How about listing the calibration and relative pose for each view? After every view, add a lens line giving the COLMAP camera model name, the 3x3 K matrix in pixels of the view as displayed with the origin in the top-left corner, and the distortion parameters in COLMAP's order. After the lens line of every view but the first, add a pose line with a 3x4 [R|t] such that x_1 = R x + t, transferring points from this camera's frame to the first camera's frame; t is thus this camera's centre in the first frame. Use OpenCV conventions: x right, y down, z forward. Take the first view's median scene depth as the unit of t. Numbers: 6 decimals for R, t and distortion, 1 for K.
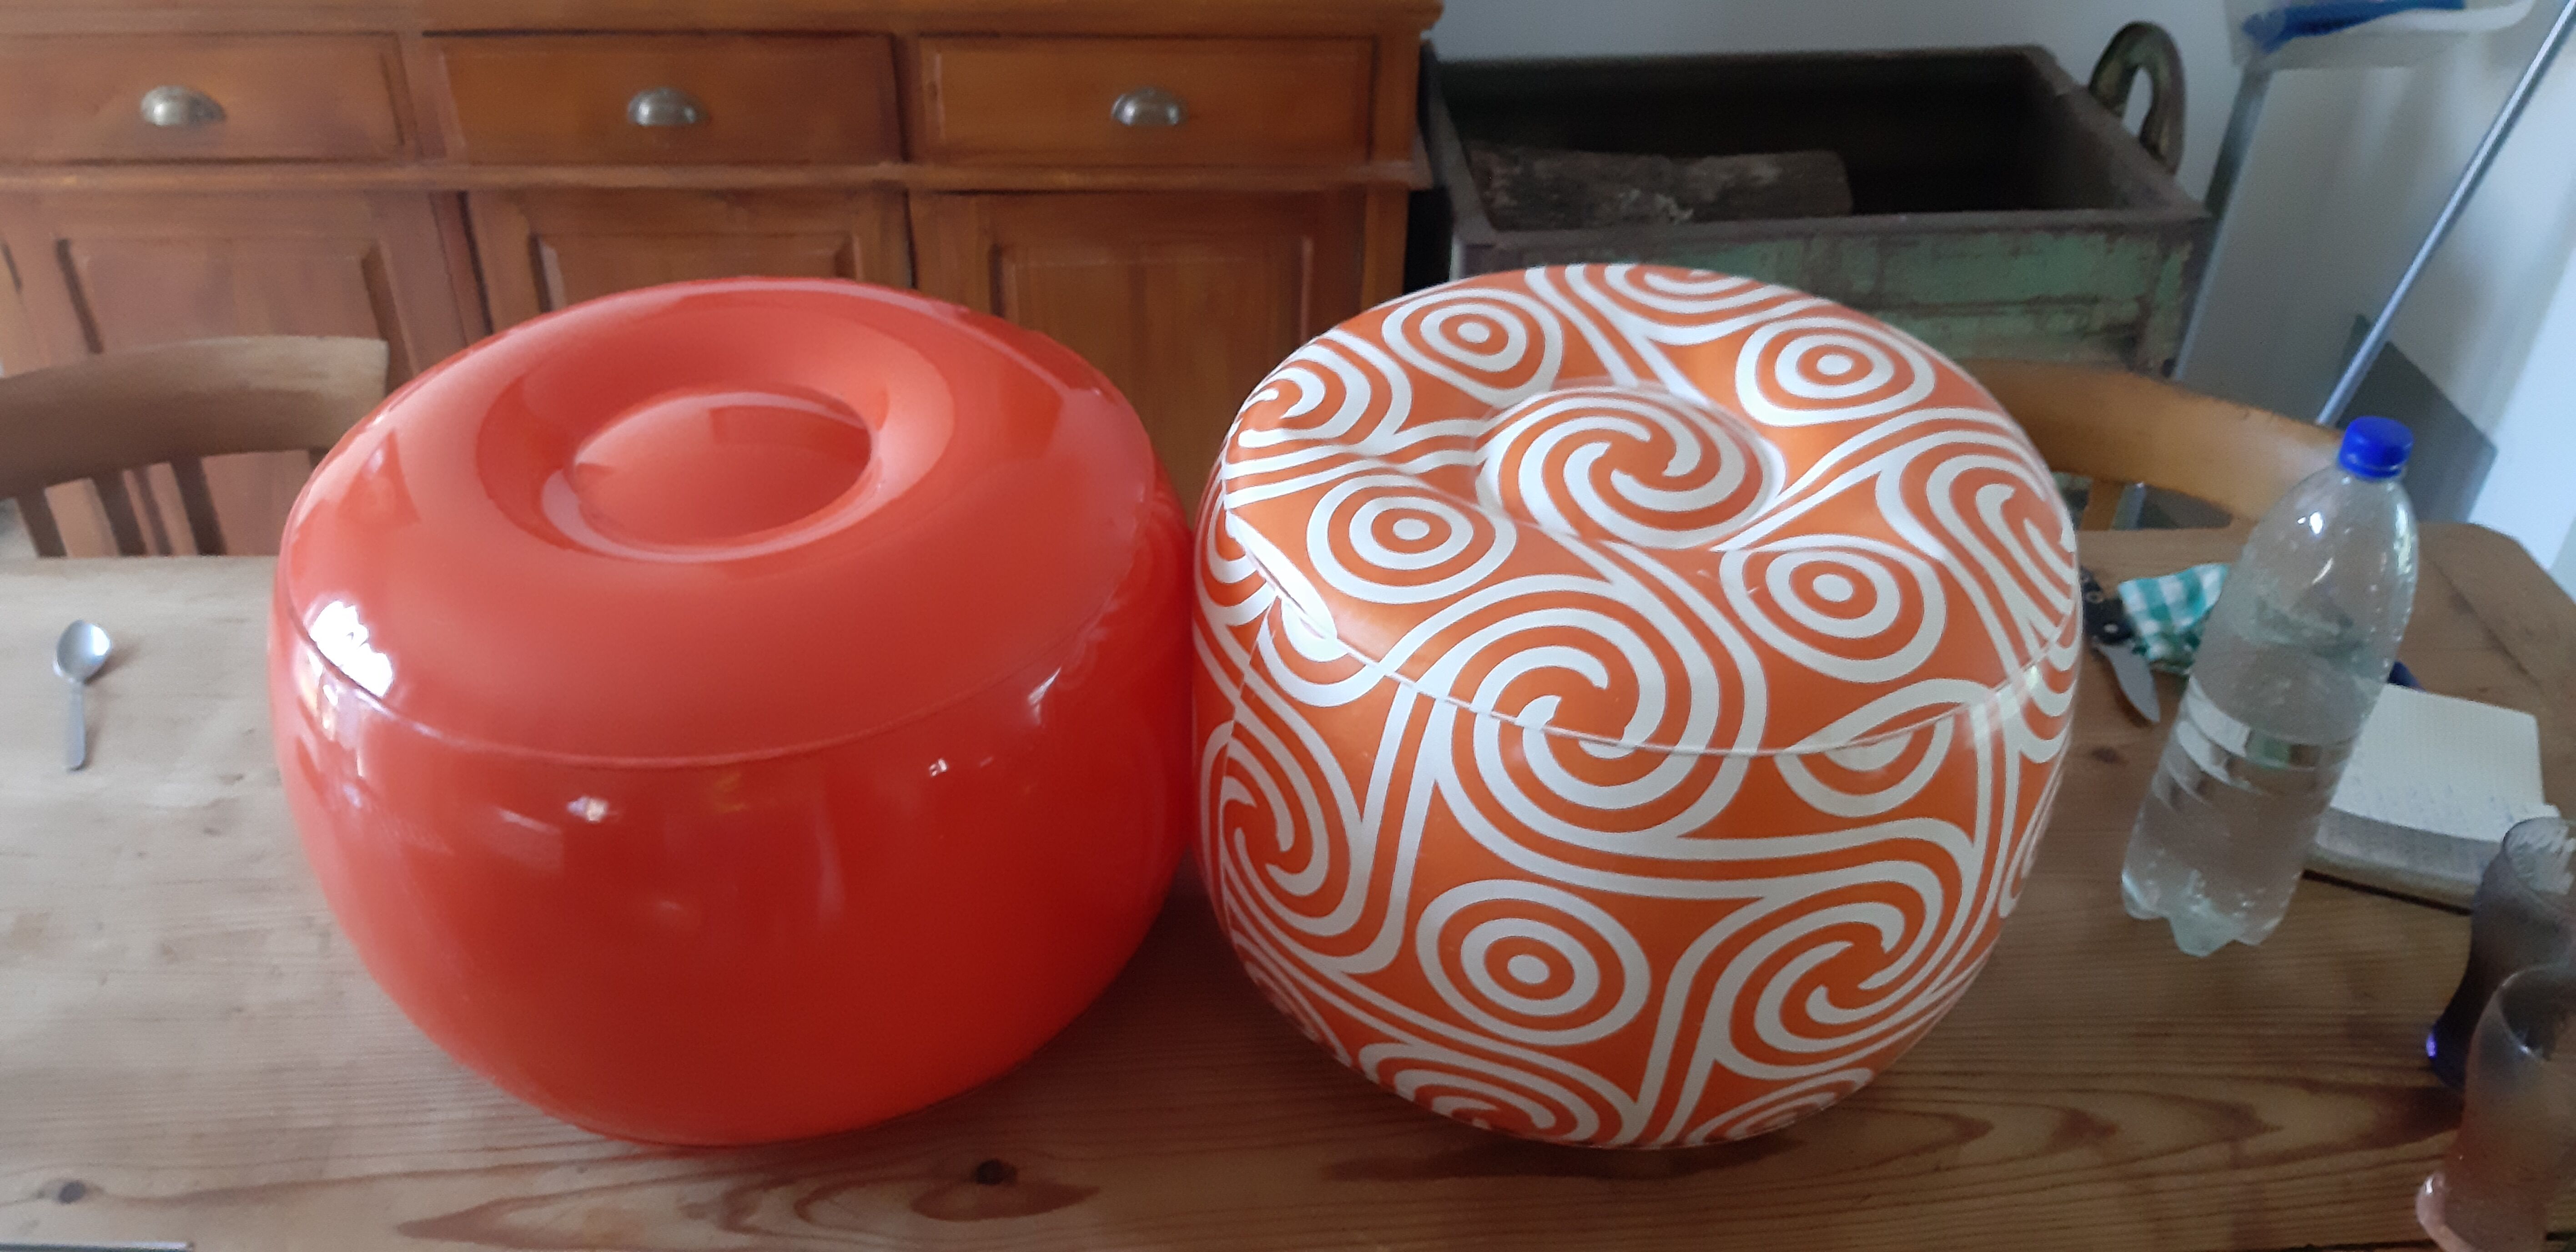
lens RADIAL K [[2040.8, 0, 1292.7], [0, 2040.8, 624.0], [0, 0, 1]] dist [0.069091, -0.137625]
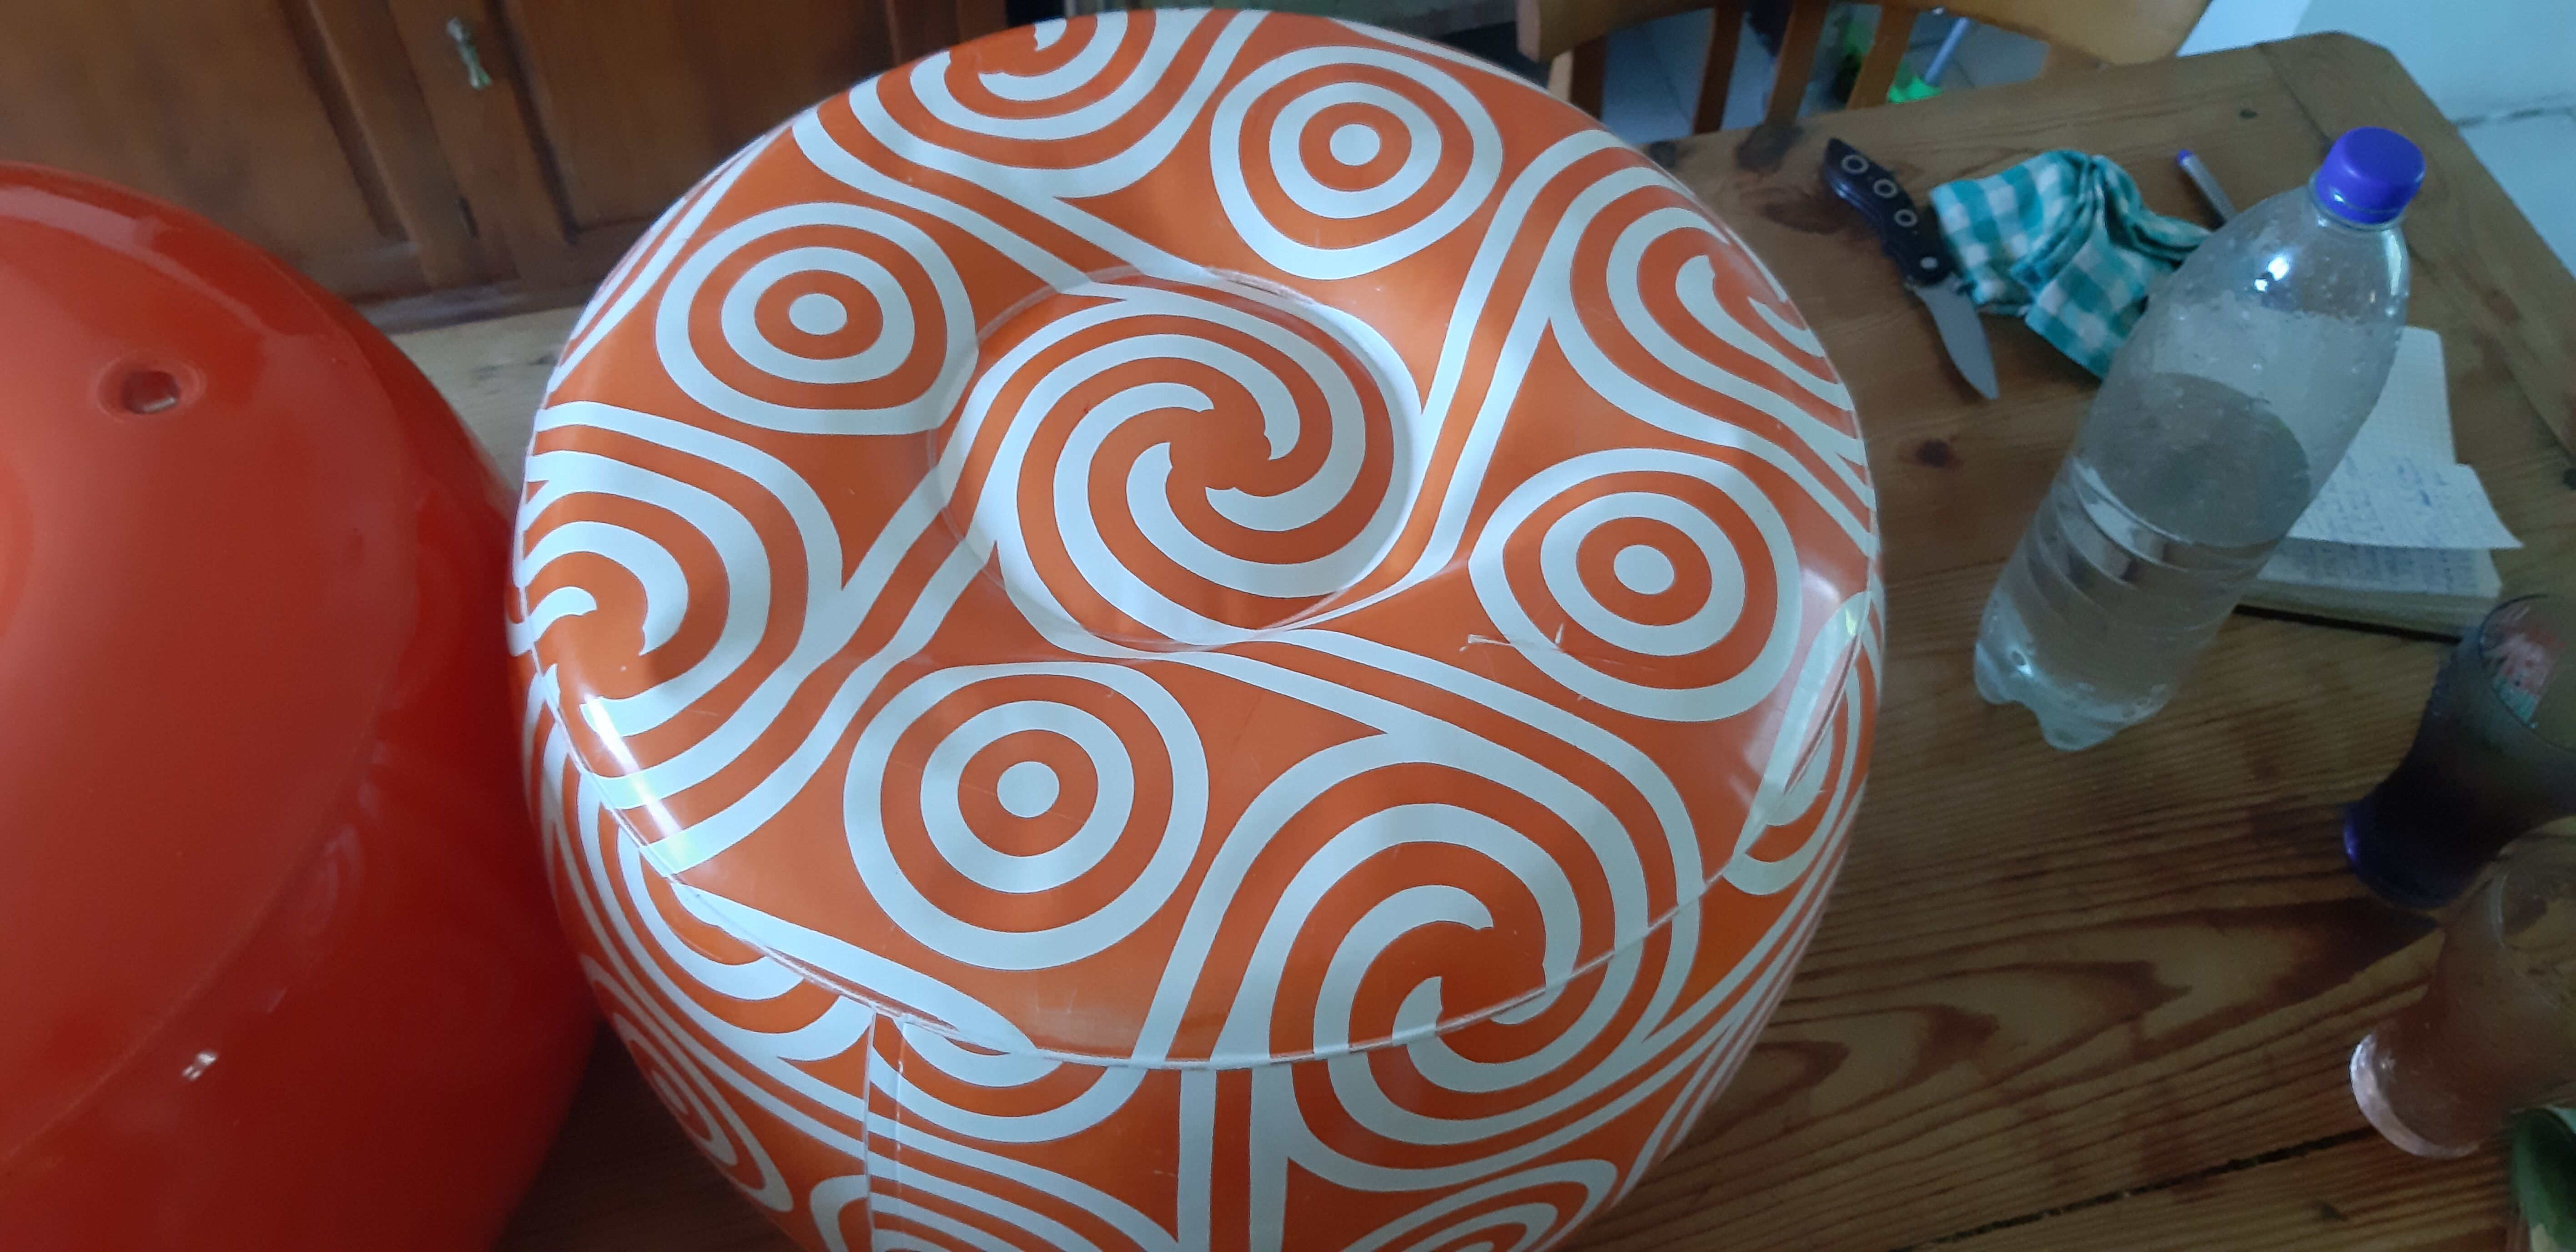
lens RADIAL K [[2040.8, 0, 1292.7], [0, 2040.8, 624.0], [0, 0, 1]] dist [0.069091, -0.137625]
pose [[0.982196, -0.150991, 0.111775, 0.066900], [0.108810, 0.942261, 0.316708, -0.191282], [-0.153141, -0.298907, 0.941914, 0.341485]]
